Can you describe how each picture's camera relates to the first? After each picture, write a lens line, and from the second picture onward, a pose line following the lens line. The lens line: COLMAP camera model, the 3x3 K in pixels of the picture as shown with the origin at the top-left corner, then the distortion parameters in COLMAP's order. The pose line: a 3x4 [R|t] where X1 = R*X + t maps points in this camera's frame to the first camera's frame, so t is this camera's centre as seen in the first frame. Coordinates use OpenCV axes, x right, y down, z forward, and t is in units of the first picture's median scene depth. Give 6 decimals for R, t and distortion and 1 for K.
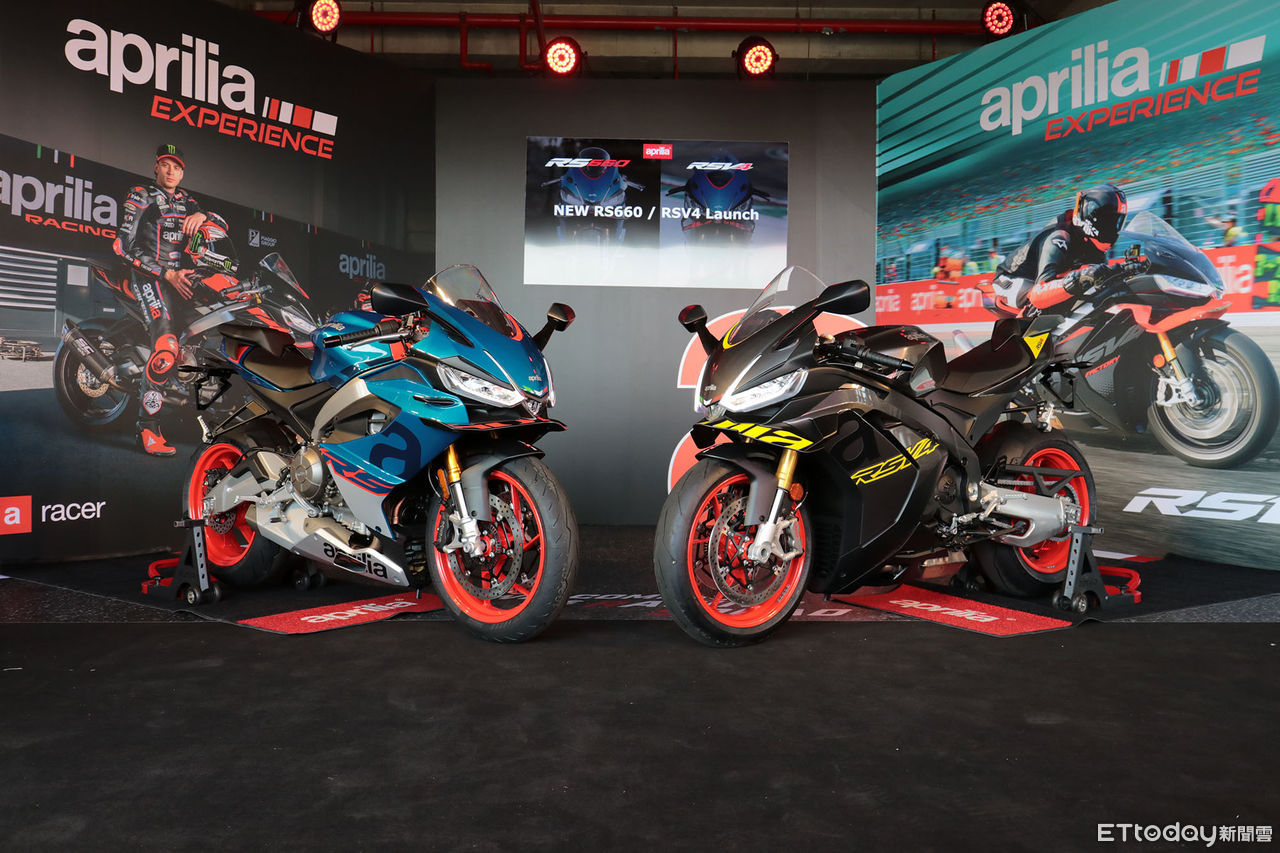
lens RADIAL K [[1091.2, 0, 639.6], [0, 1091.2, 424.0], [0, 0, 1]] dist [0.006420, 0.018132]
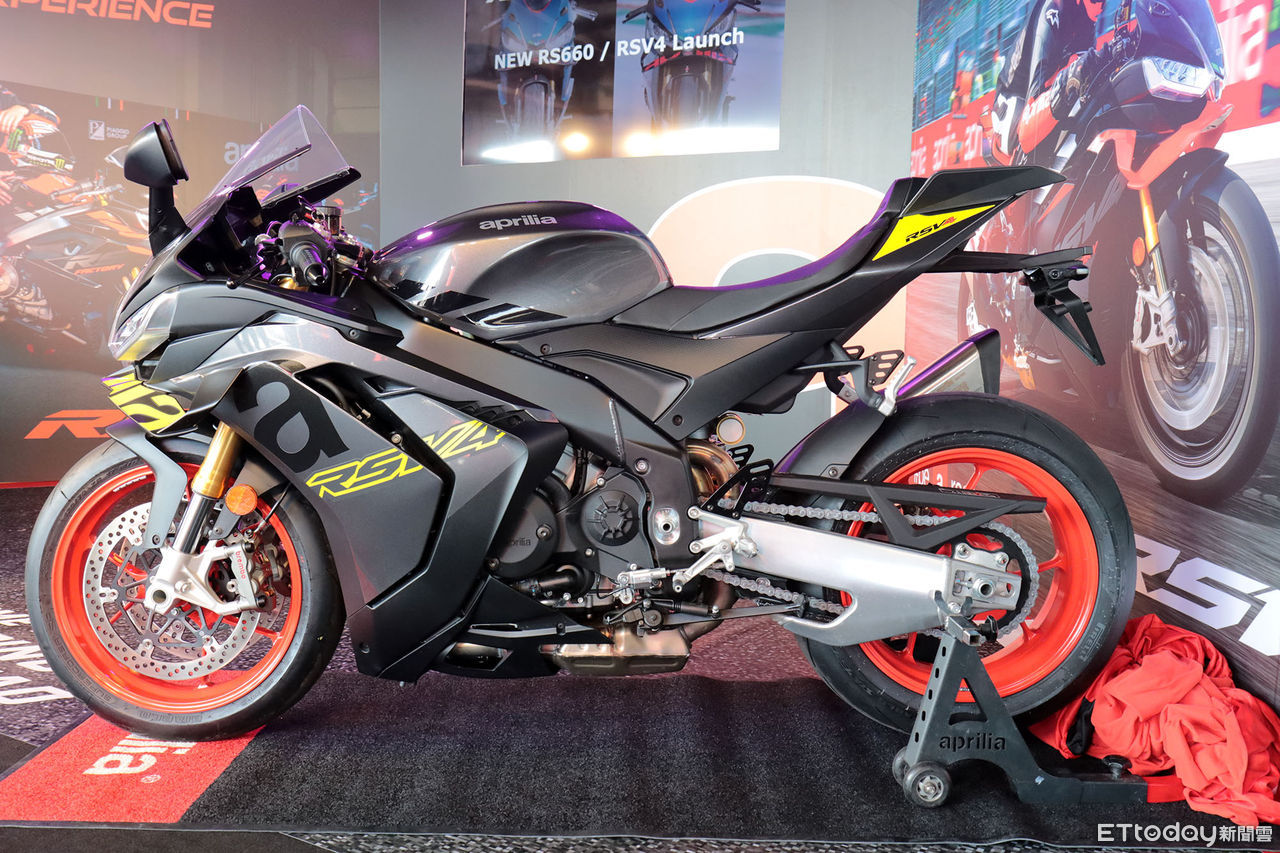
lens RADIAL K [[1158.8, 0, 637.9], [0, 1158.8, 424.7], [0, 0, 1]] dist [-0.005296, -0.009094]
pose [[0.842076, 0.059830, -0.536030, 0.533512], [-0.018236, 0.996418, 0.082569, -0.021079], [0.539050, -0.059755, 0.840151, 0.458121]]
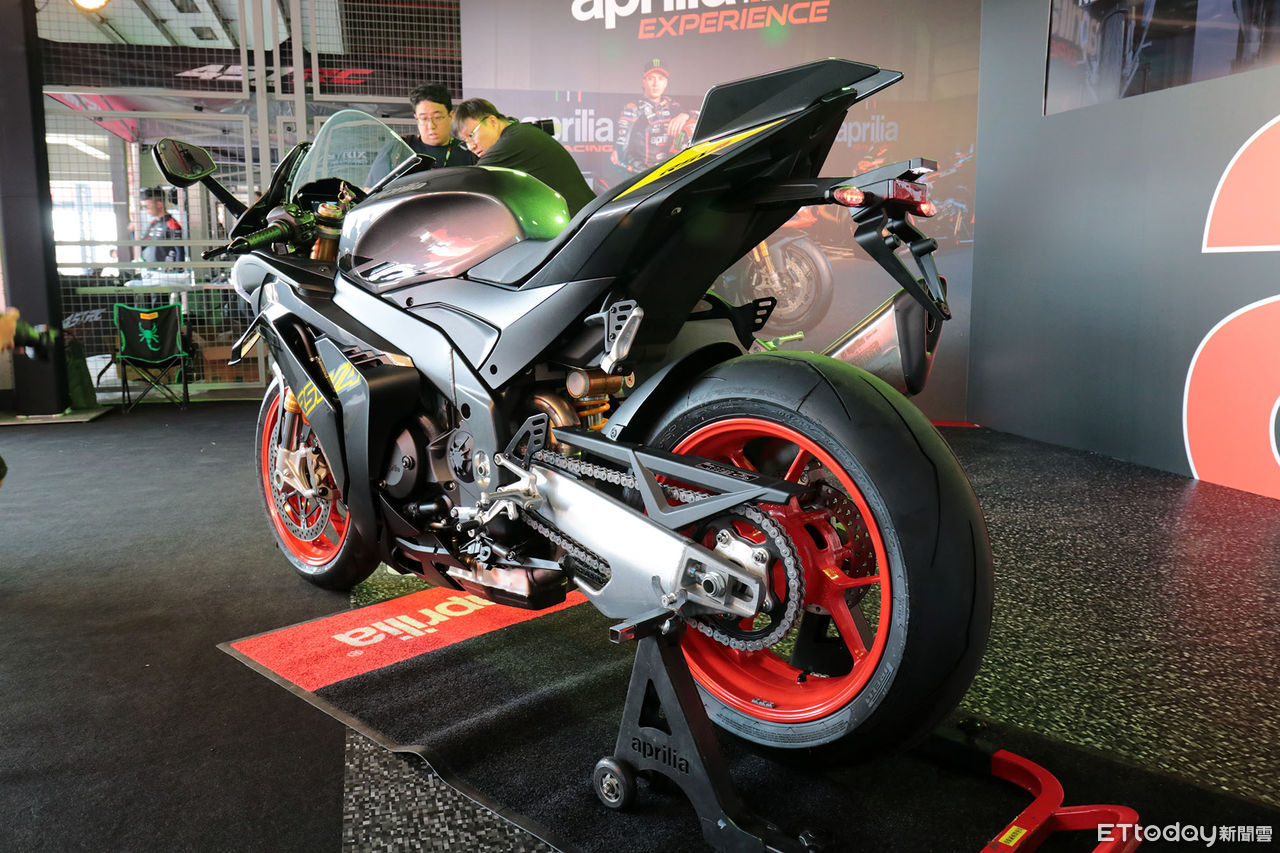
lens RADIAL K [[1038.7, 0, 641.6], [0, 1038.7, 425.6], [0, 0, 1]] dist [0.036737, 0.001333]
pose [[0.228274, 0.135452, -0.964128, 0.664209], [-0.003122, 0.990372, 0.138399, -0.021693], [0.973592, -0.028583, 0.226499, 0.693019]]
